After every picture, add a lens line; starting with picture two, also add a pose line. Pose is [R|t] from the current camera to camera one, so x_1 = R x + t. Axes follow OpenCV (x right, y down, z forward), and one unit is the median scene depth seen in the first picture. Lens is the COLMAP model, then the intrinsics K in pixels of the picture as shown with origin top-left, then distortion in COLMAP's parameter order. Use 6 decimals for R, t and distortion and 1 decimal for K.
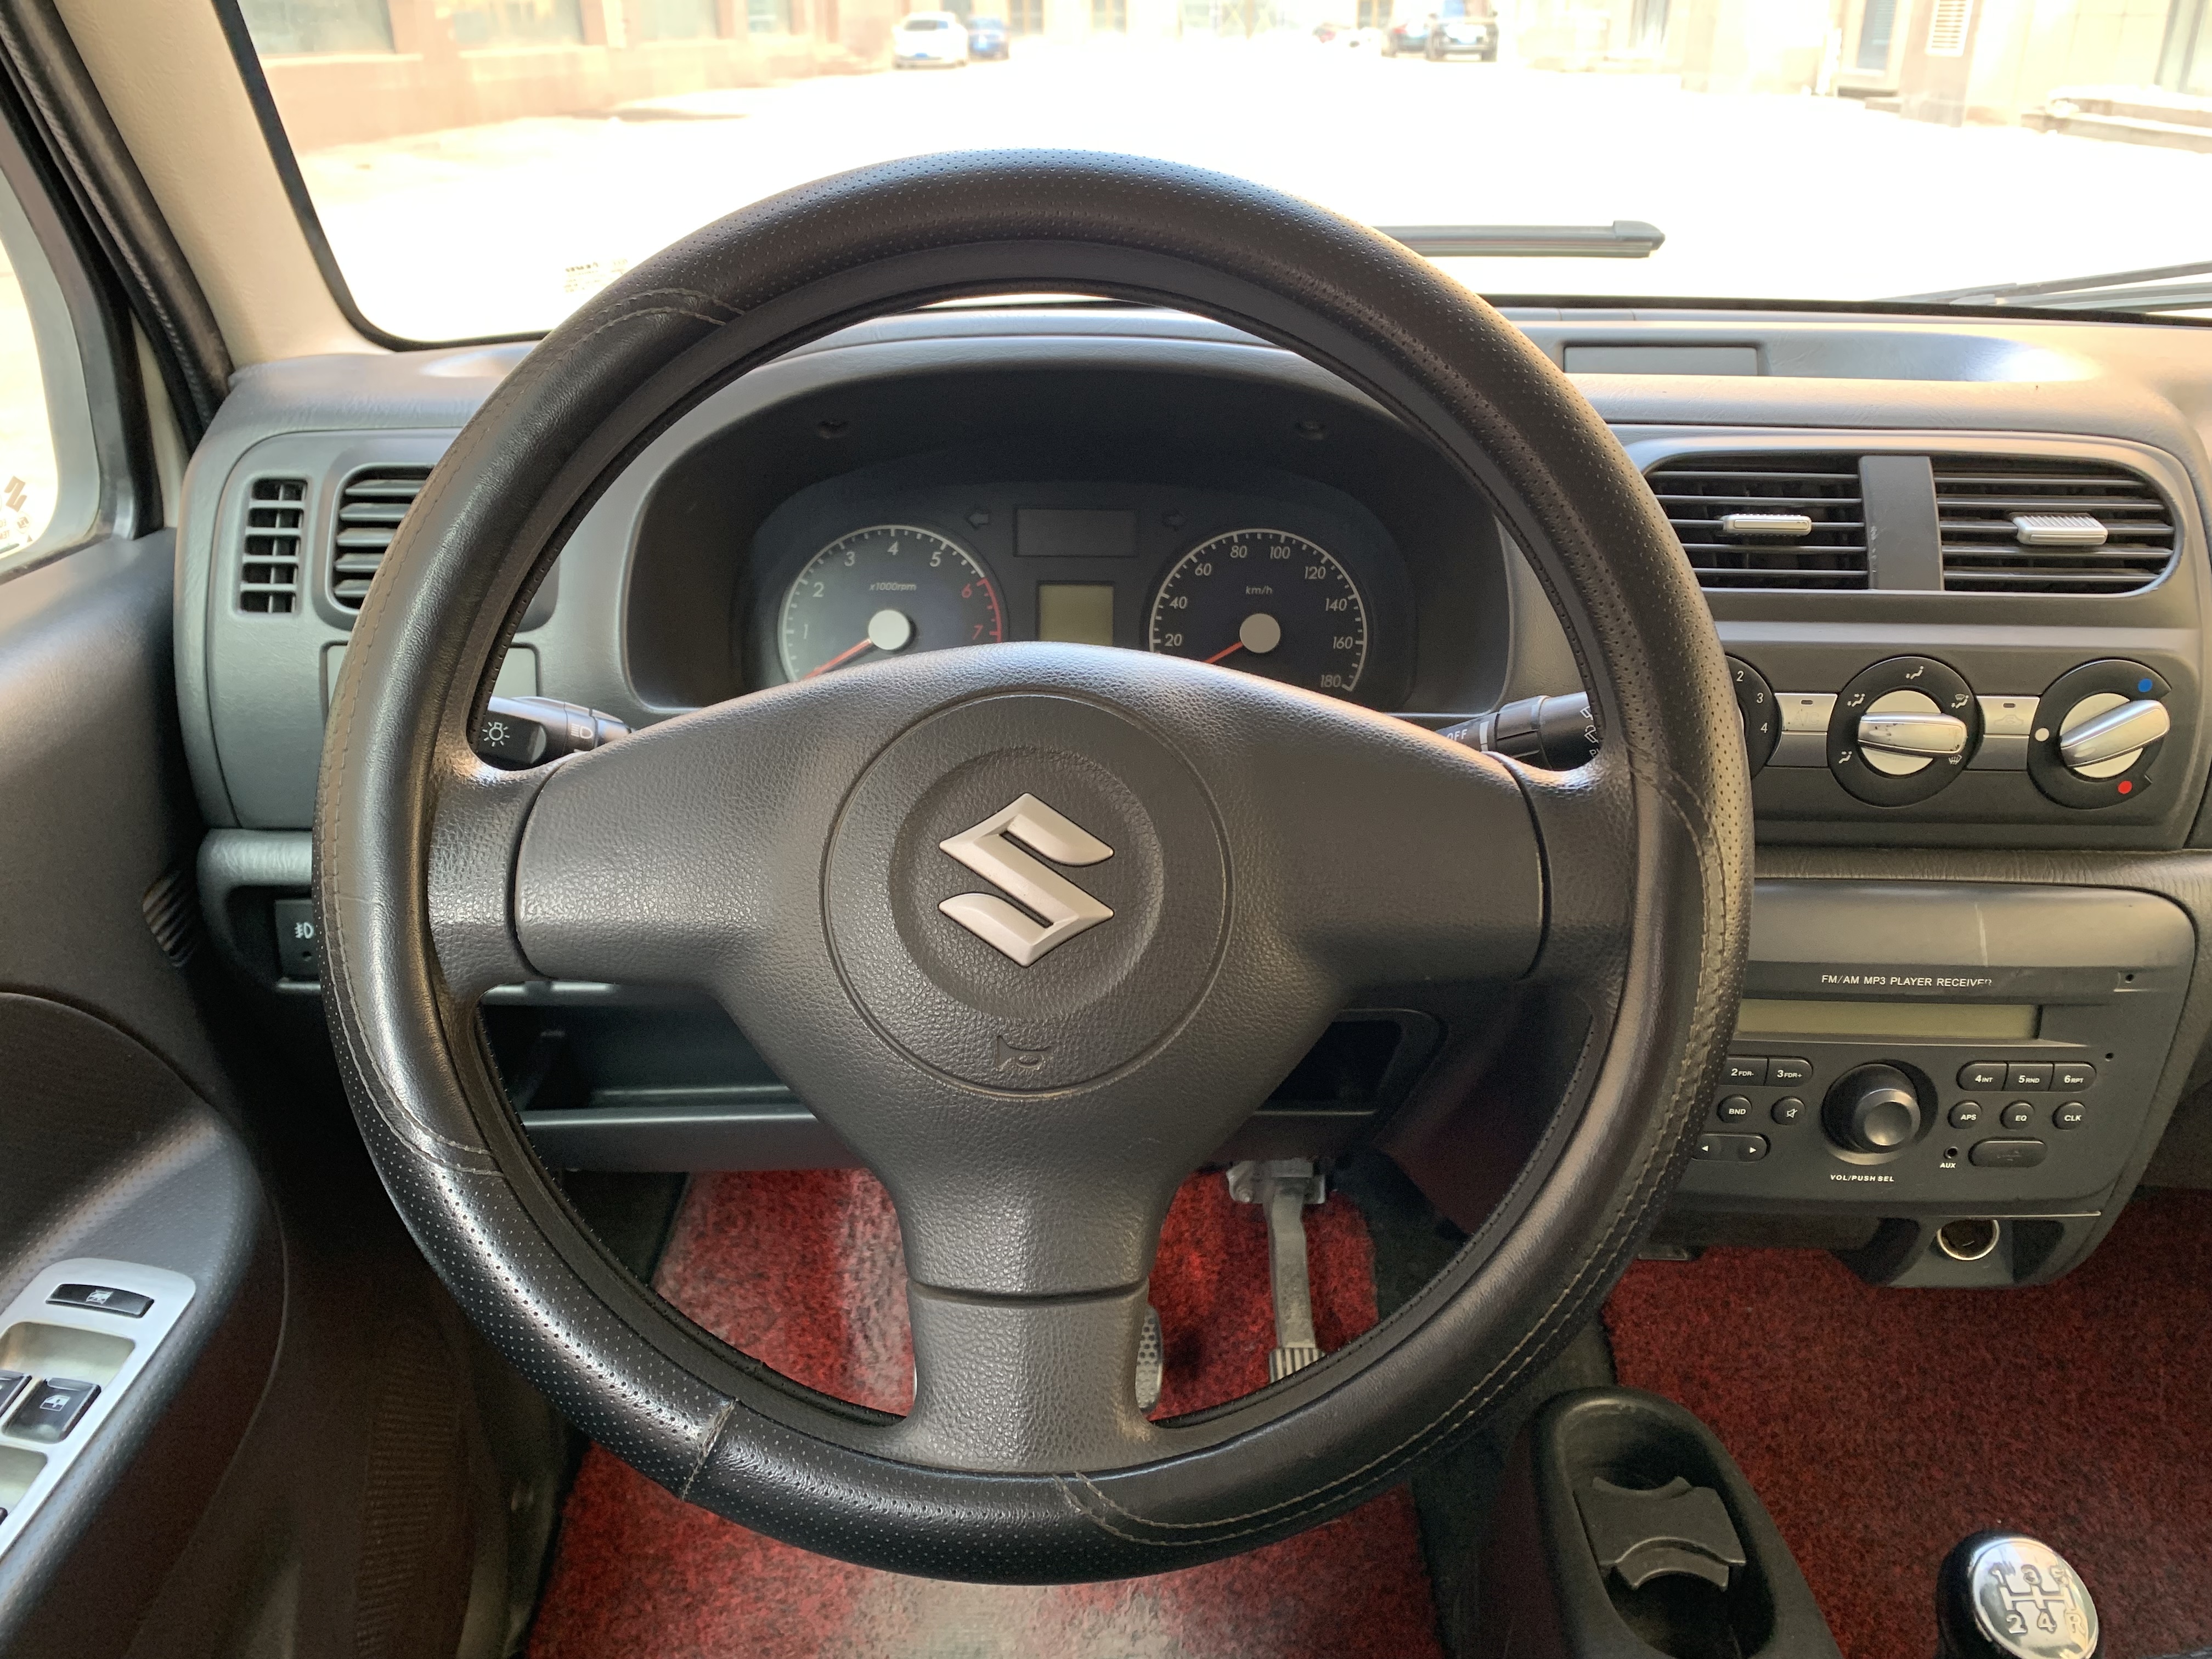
lens RADIAL K [[1695.5, 0, 1100.3], [0, 1695.5, 817.5], [0, 0, 1]] dist [0.000458, 0.002475]
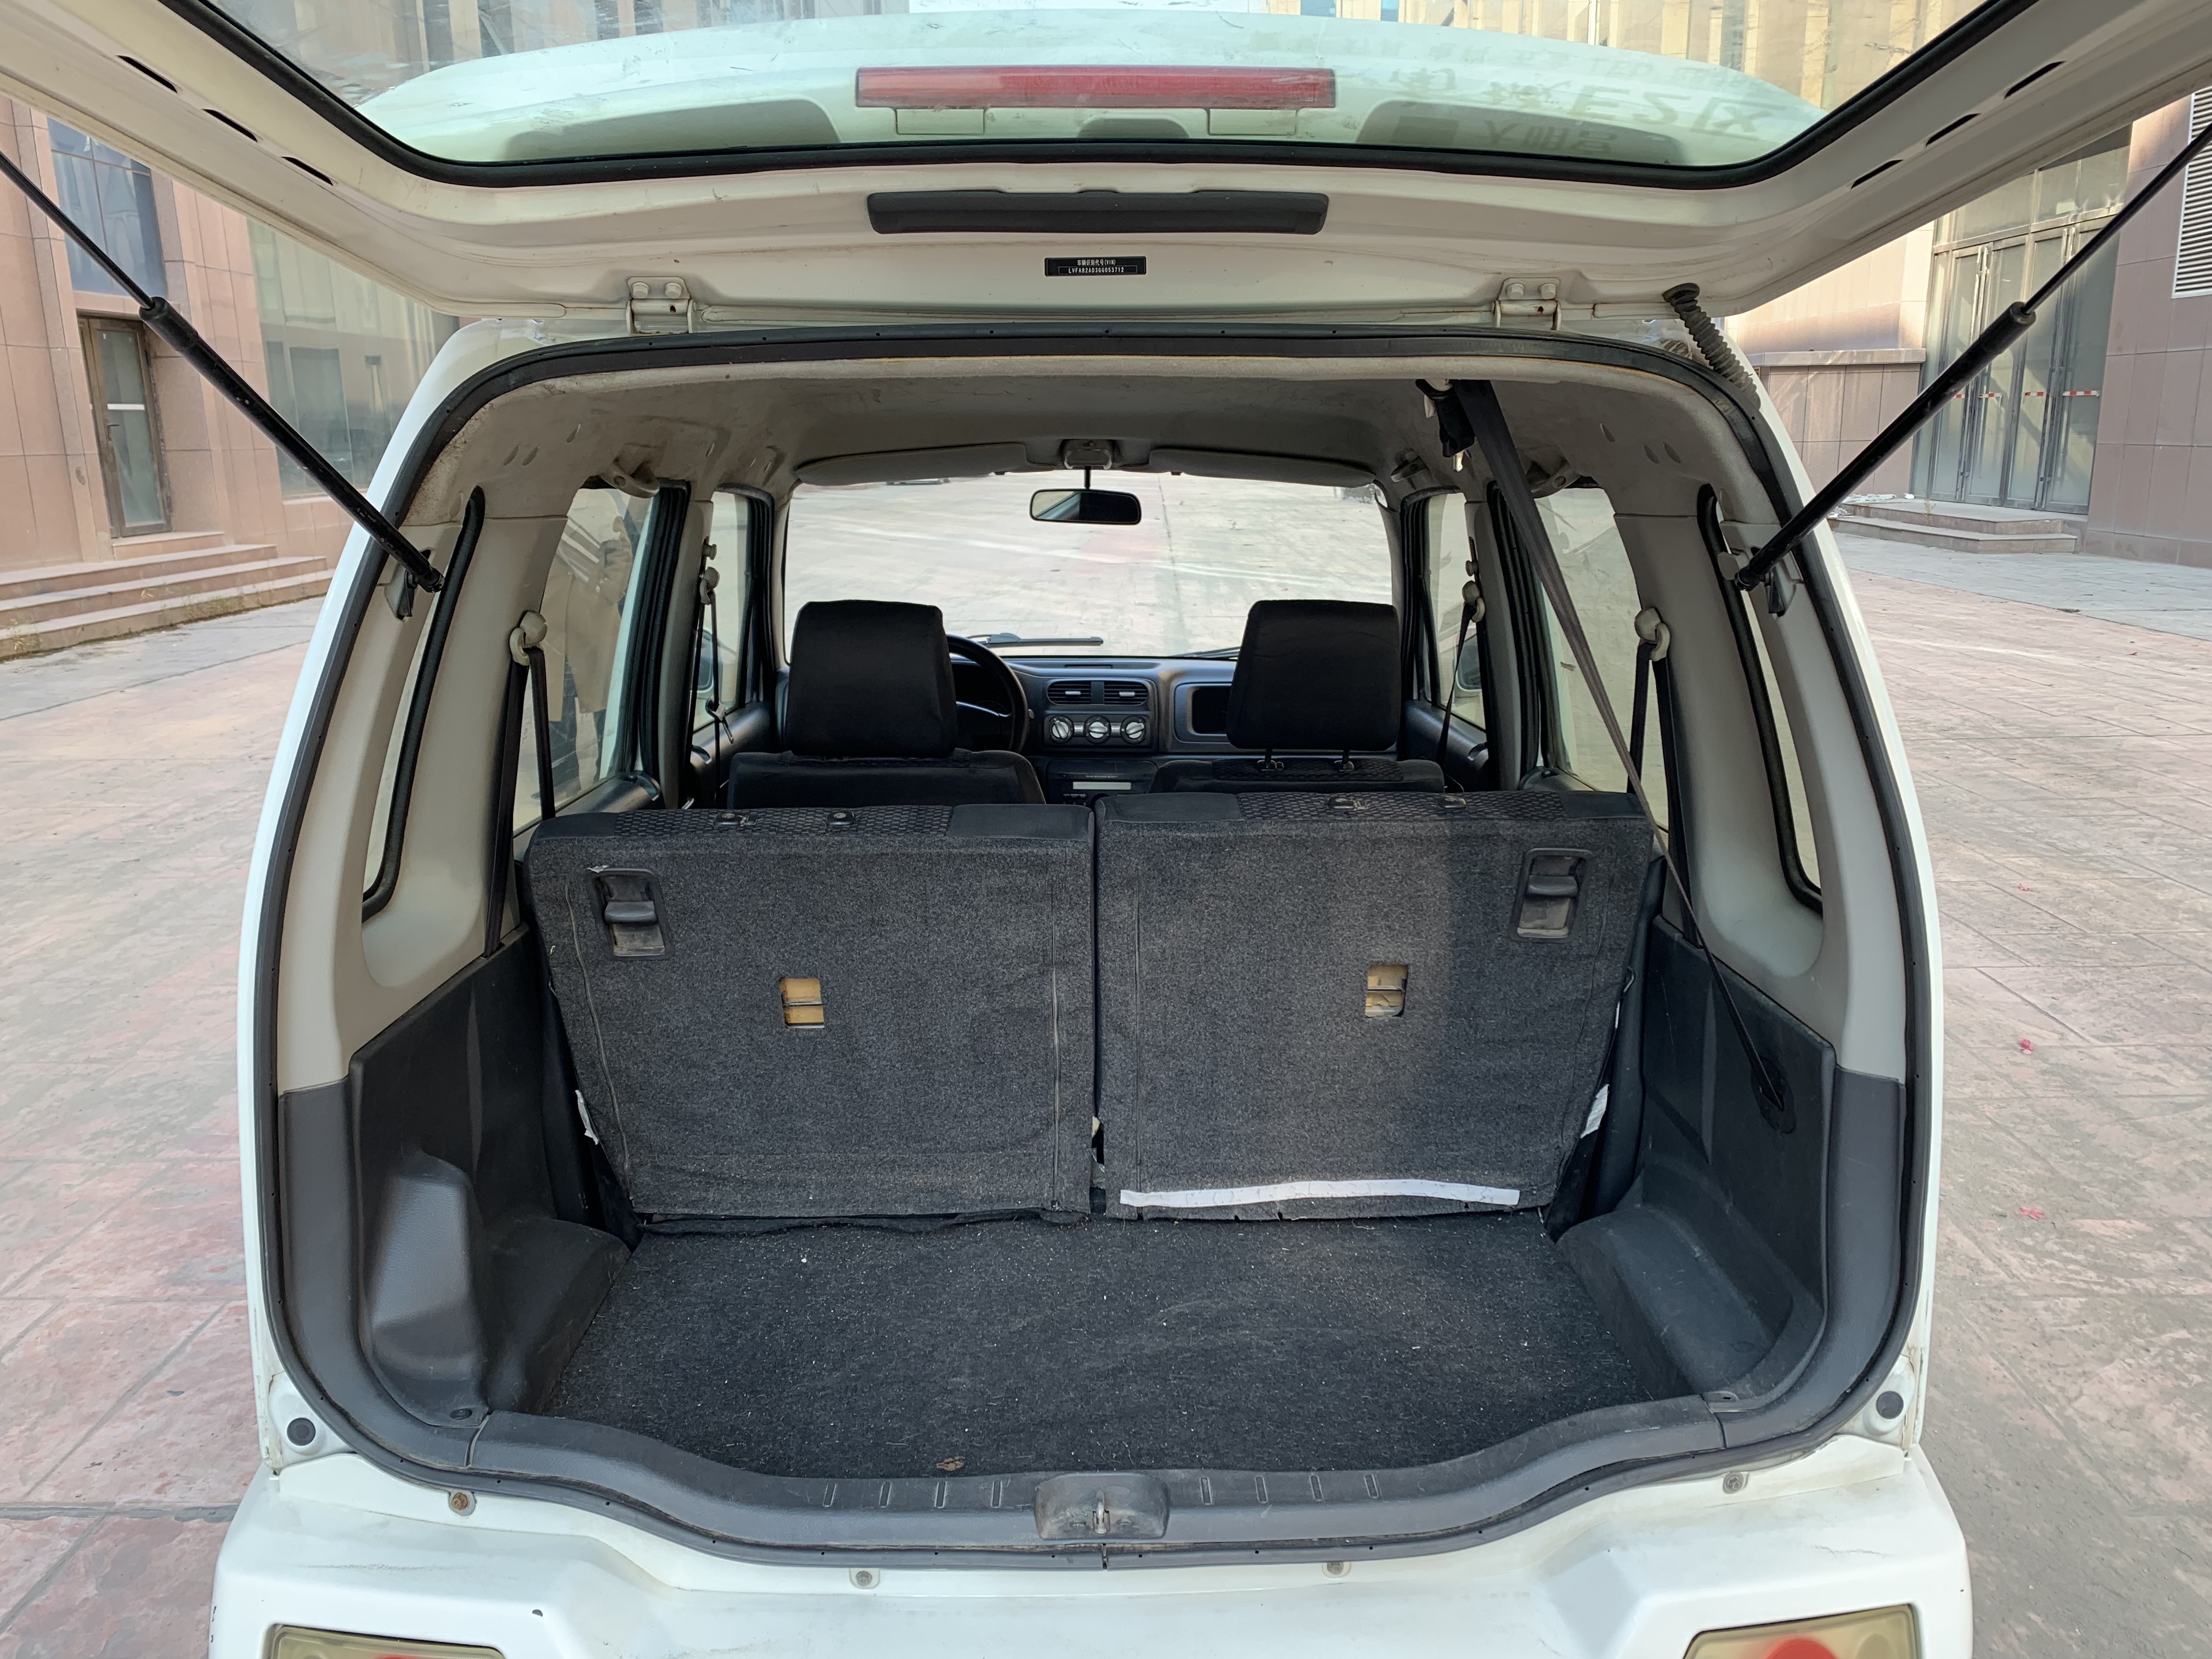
lens RADIAL K [[1690.0, 0, 1118.7], [0, 1690.0, 826.0], [0, 0, 1]] dist [0.019389, -0.012411]
pose [[0.999812, -0.015235, 0.011965, 0.442640], [0.017362, 0.978690, -0.204609, 1.263694], [-0.008593, 0.204778, 0.978771, -3.935648]]
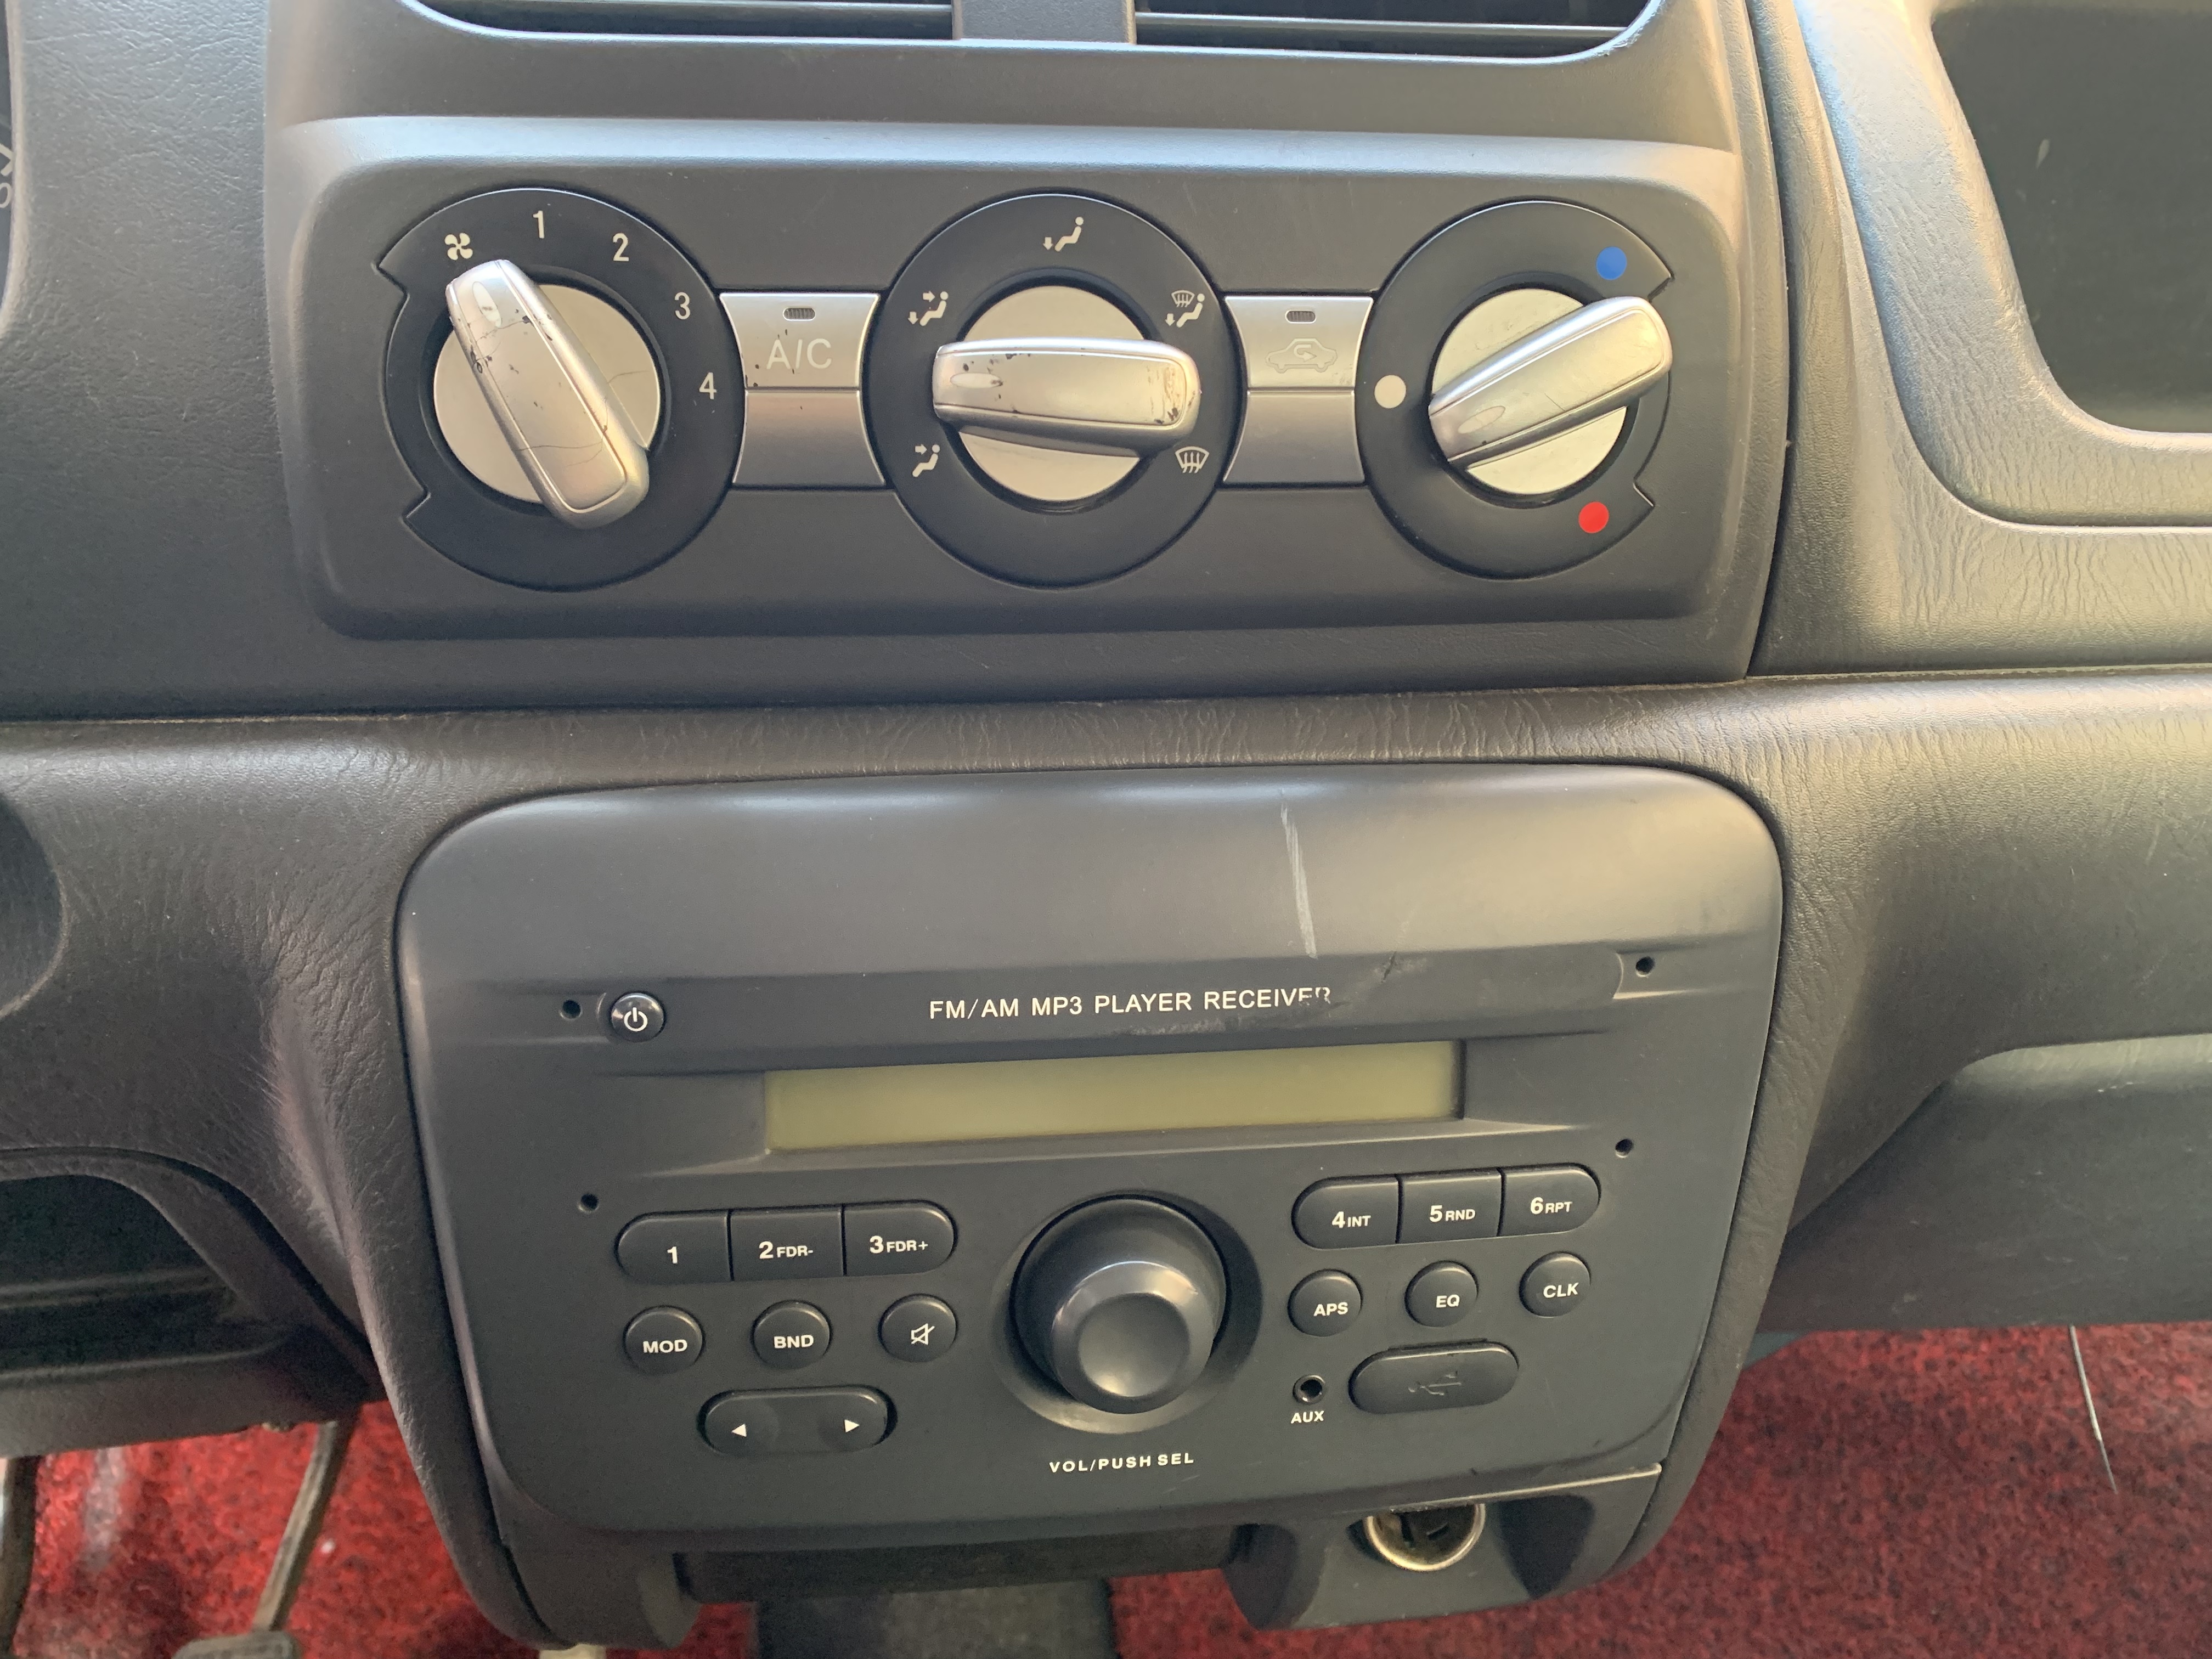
lens RADIAL K [[1690.0, 0, 1118.7], [0, 1690.0, 826.0], [0, 0, 1]] dist [0.019389, -0.012411]
pose [[0.990843, -0.049494, 0.125618, 0.406144], [0.054235, 0.997929, -0.034601, 0.064166], [-0.123645, 0.041097, 0.991475, 0.564923]]
